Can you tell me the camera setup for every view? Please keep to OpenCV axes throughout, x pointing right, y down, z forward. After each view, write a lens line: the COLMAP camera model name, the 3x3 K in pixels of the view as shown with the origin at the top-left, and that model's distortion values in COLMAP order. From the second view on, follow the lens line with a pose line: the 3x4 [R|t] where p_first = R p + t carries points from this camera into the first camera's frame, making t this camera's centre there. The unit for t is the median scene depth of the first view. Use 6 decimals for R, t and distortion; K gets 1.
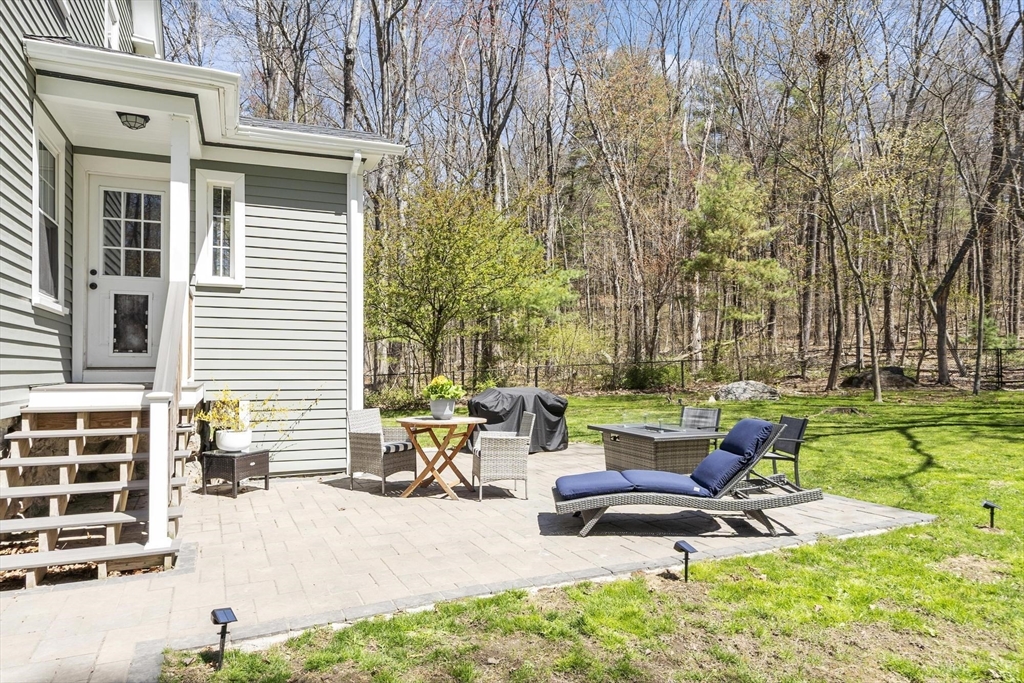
lens RADIAL K [[652.2, 0, 515.2], [0, 652.2, 349.7], [0, 0, 1]] dist [-0.005975, -0.003421]
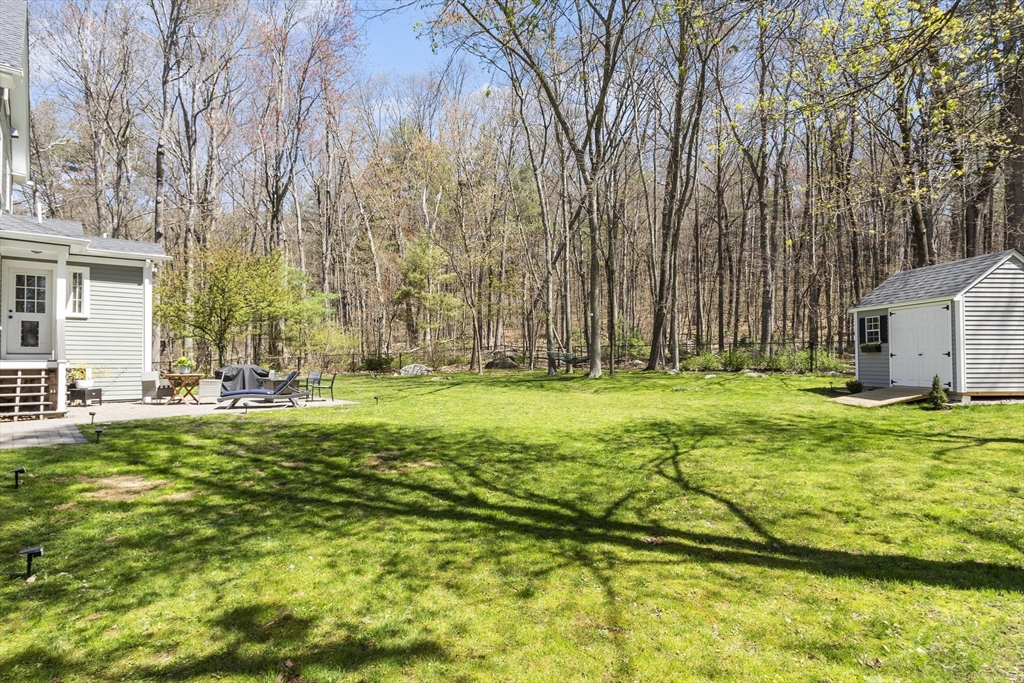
lens RADIAL K [[516.3, 0, 490.8], [0, 516.3, 346.0], [0, 0, 1]] dist [0.001986, -0.001438]
pose [[0.956300, 0.007311, 0.292295, 0.401999], [-0.008409, 0.999962, 0.002501, -0.015386], [-0.292266, -0.004850, 0.956325, -1.147448]]
